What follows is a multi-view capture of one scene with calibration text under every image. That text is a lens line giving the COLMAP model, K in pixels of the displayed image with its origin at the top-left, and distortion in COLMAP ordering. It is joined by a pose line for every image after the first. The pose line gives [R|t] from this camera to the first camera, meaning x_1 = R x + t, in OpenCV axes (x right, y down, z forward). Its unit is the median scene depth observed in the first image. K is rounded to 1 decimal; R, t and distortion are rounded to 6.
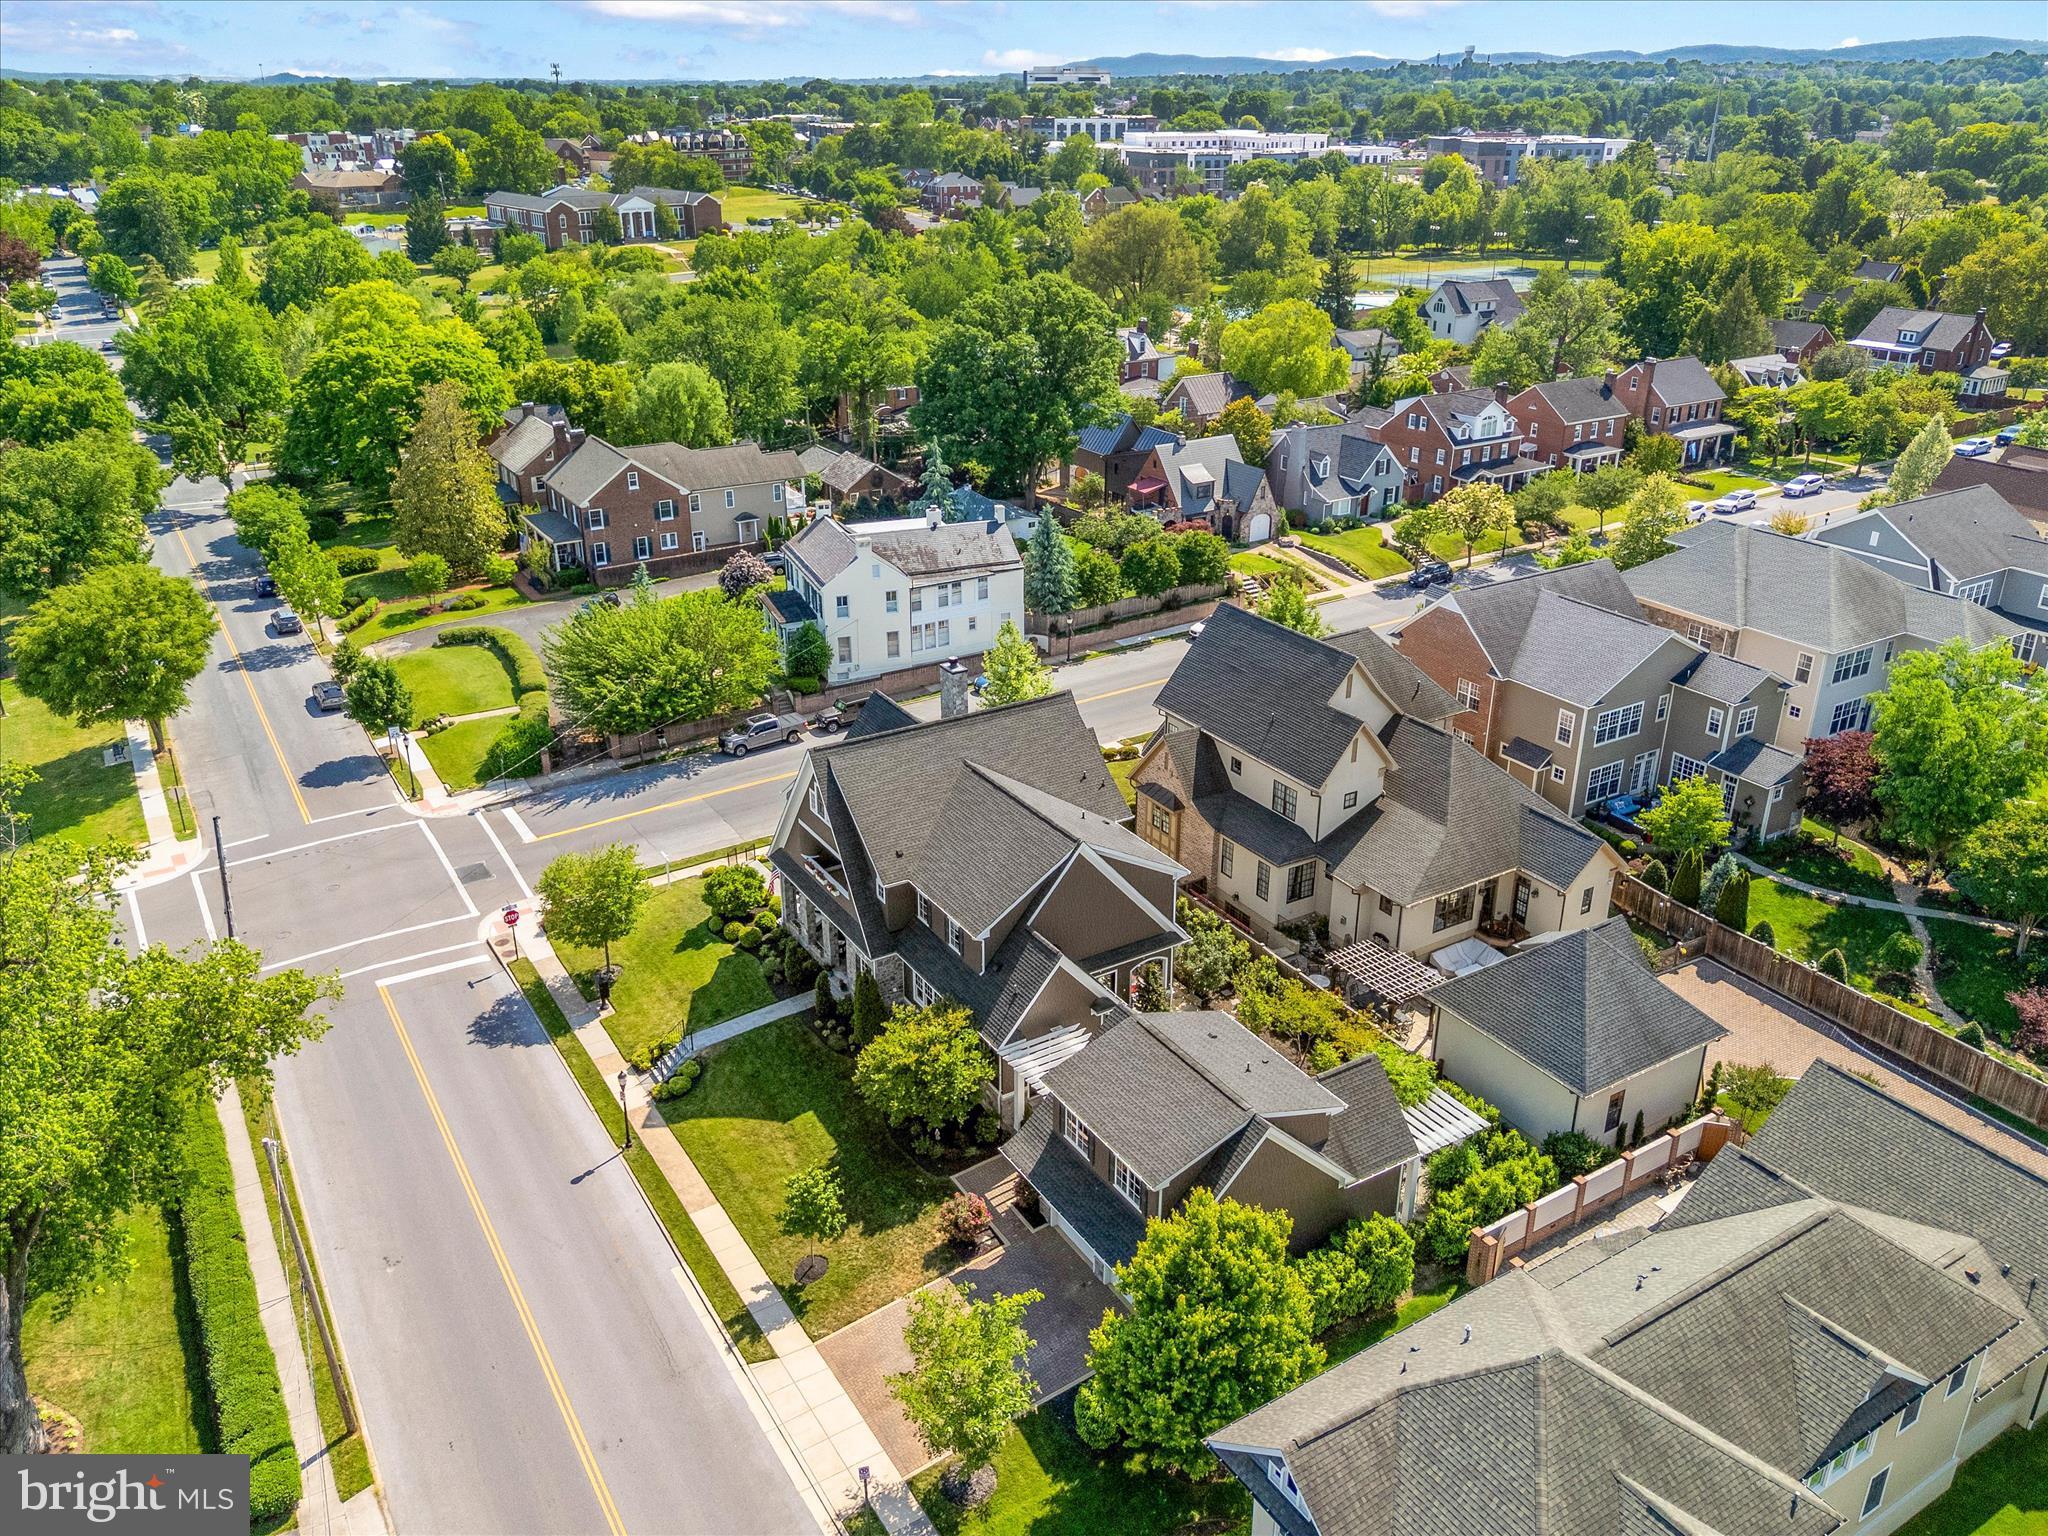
lens RADIAL K [[1533.2, 0, 1016.9], [0, 1533.2, 749.6], [0, 0, 1]] dist [0.060075, -0.058685]
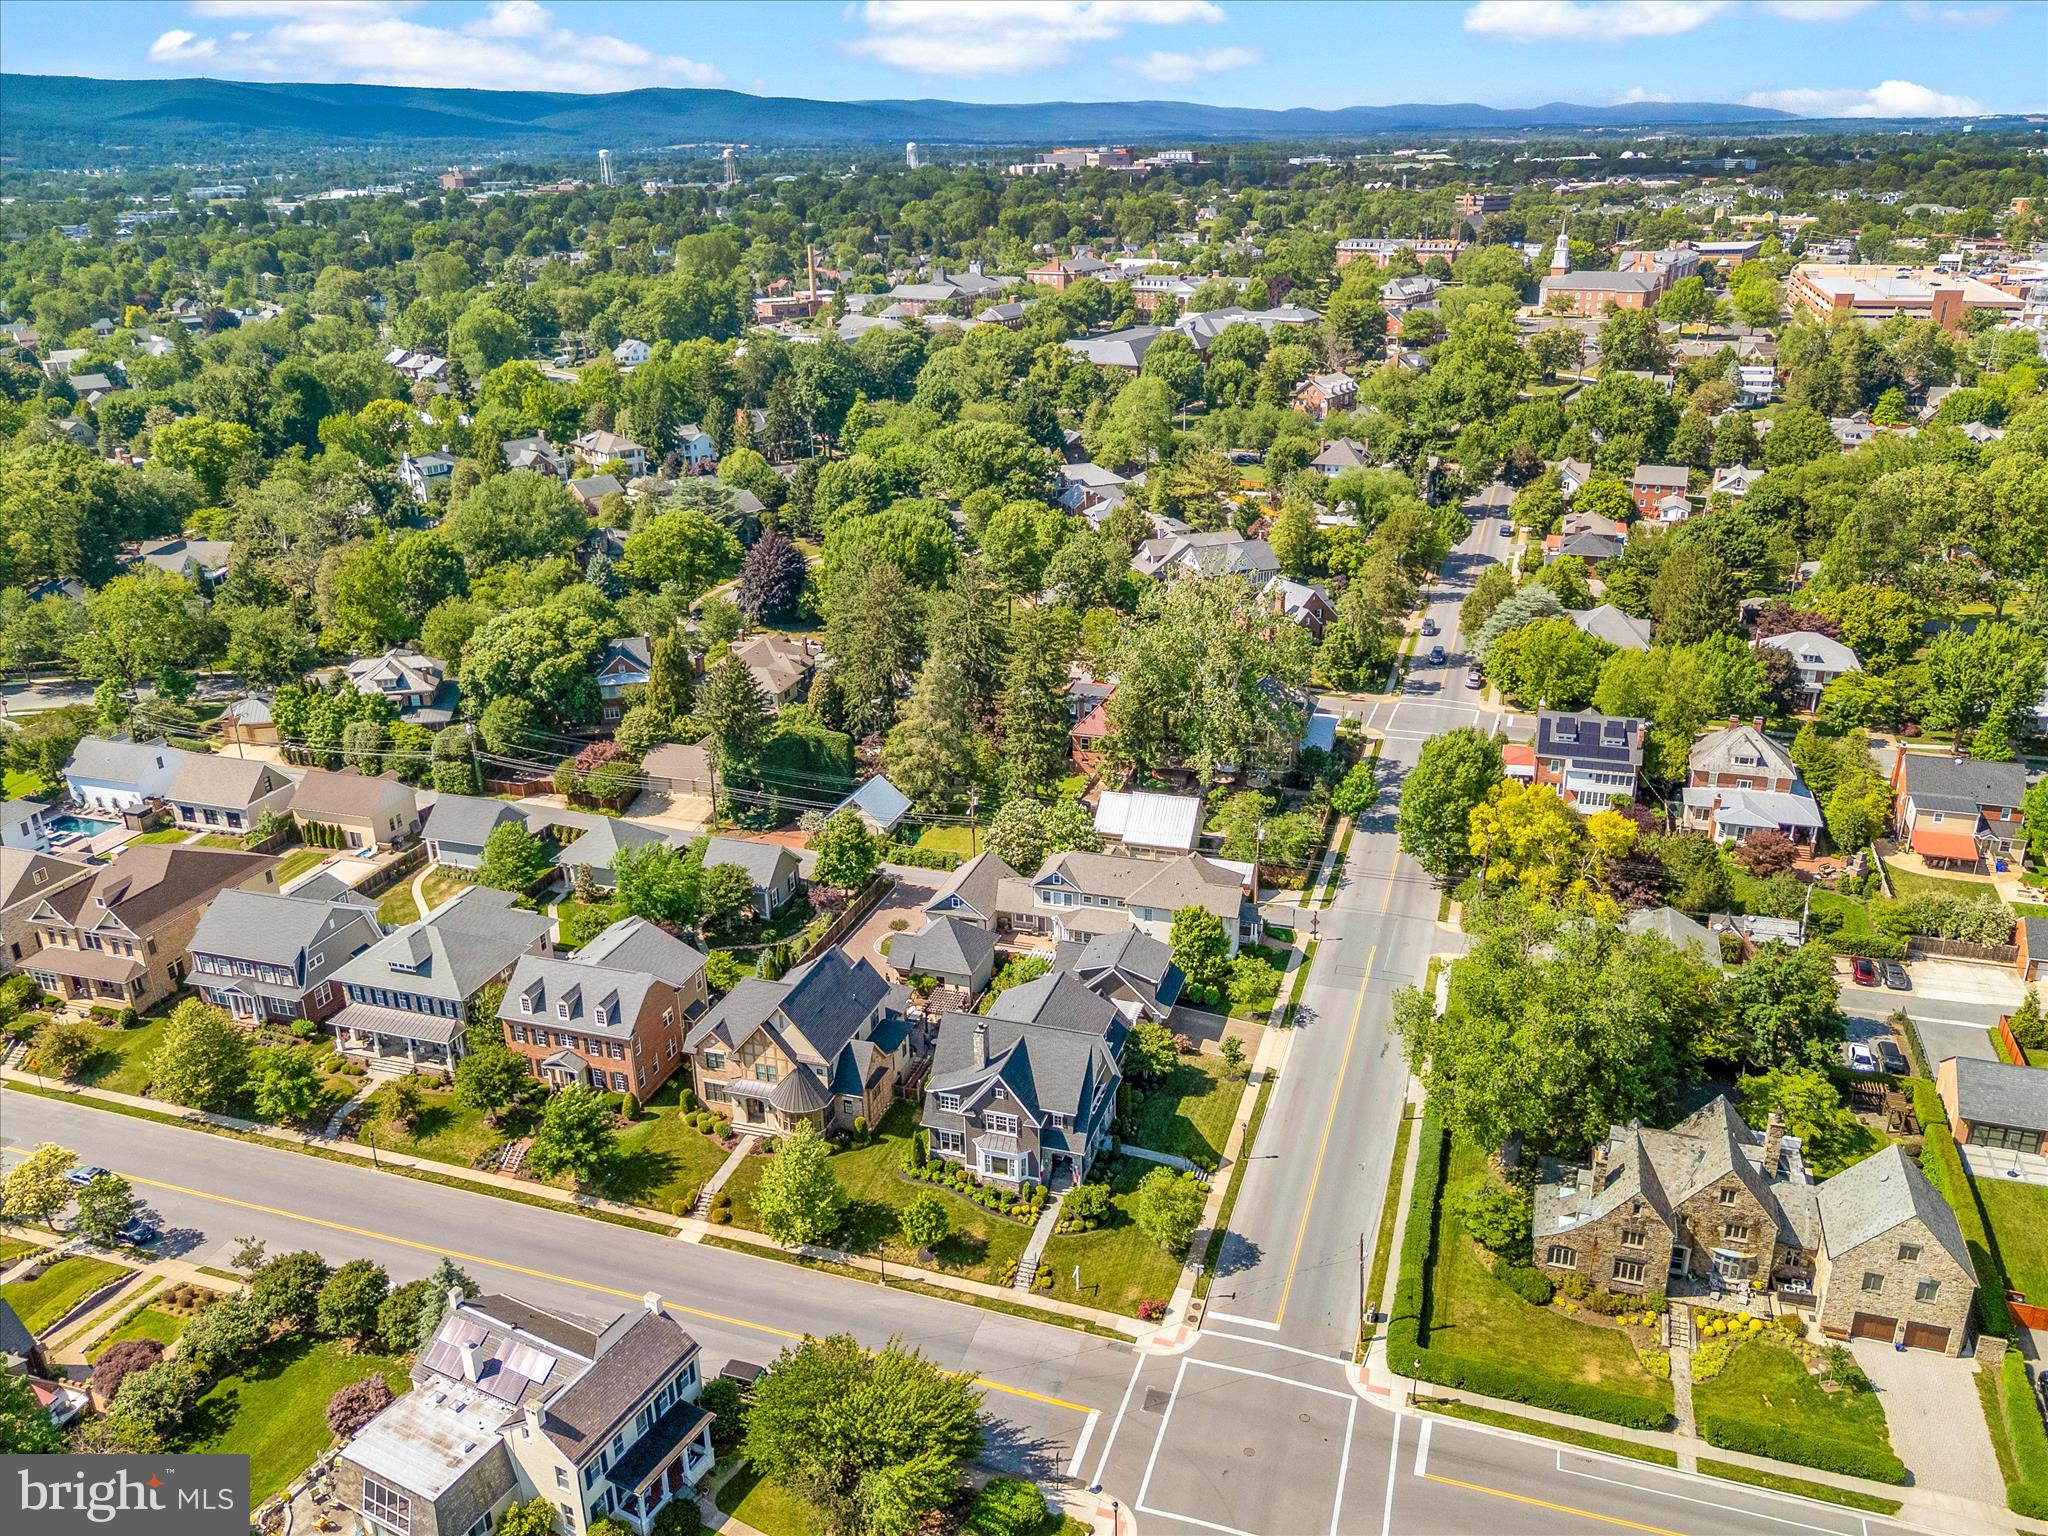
lens RADIAL K [[1533.2, 0, 1018.9], [0, 1533.2, 792.8], [0, 0, 1]] dist [0.060075, -0.058685]
pose [[-0.637400, -0.294579, 0.712000, -0.802663], [0.325704, 0.734421, 0.595435, -0.830381], [-0.698310, 0.611432, -0.372174, 0.972077]]
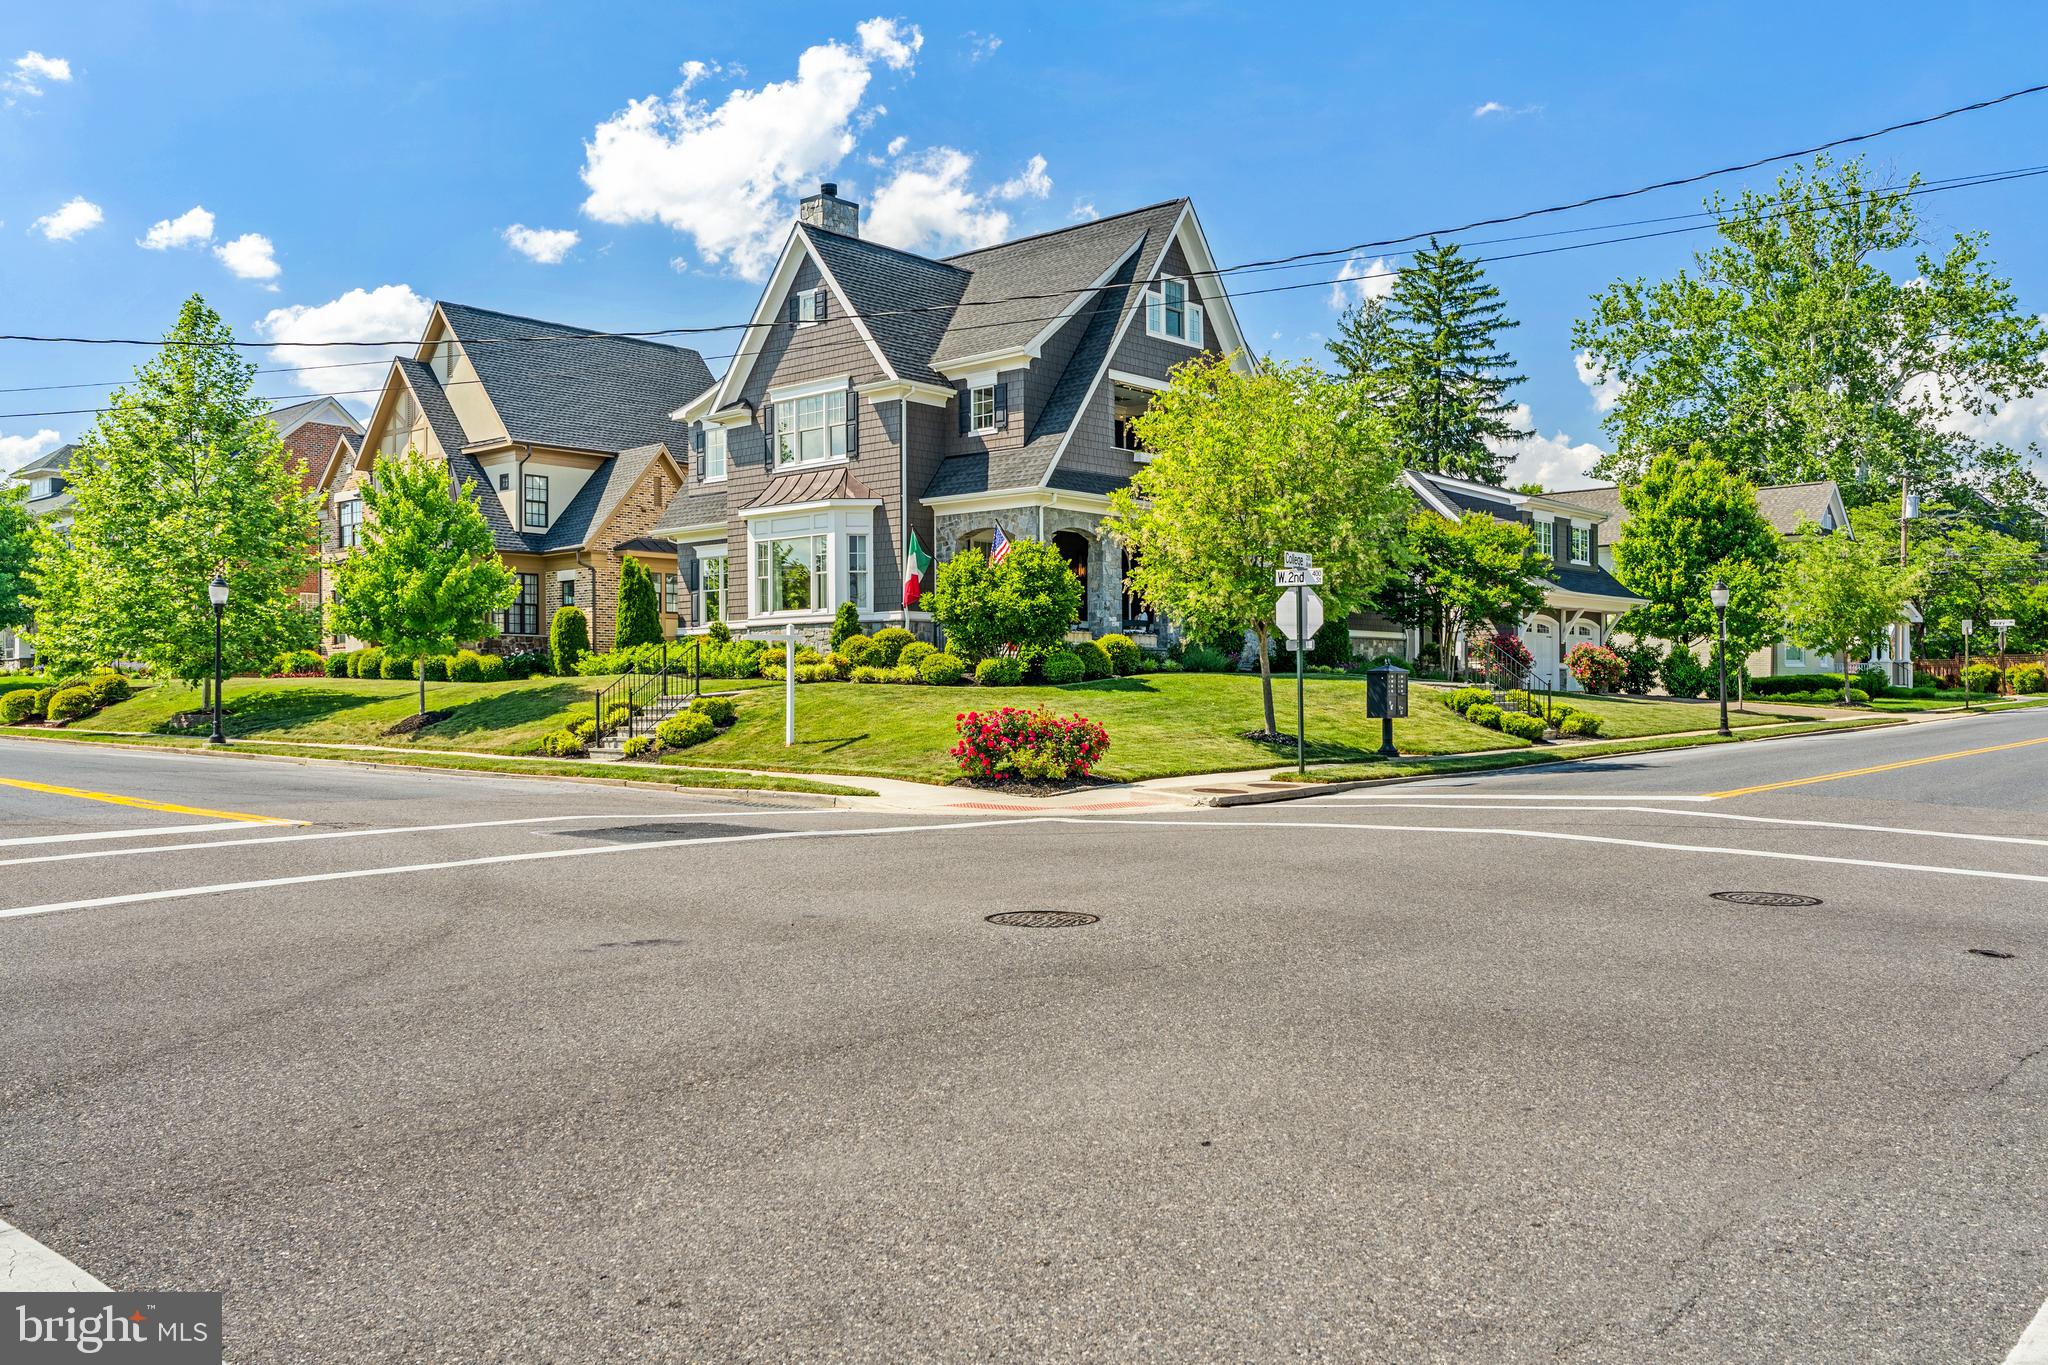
lens RADIAL K [[1613.3, 0, 1029.0], [0, 1613.3, 687.6], [0, 0, 1]] dist [-0.003446, -0.002828]
pose [[-0.287585, 0.007112, 0.957729, -0.415074], [0.388176, 0.915025, 0.109766, 0.046779], [-0.875565, 0.403335, -0.265909, 0.784975]]
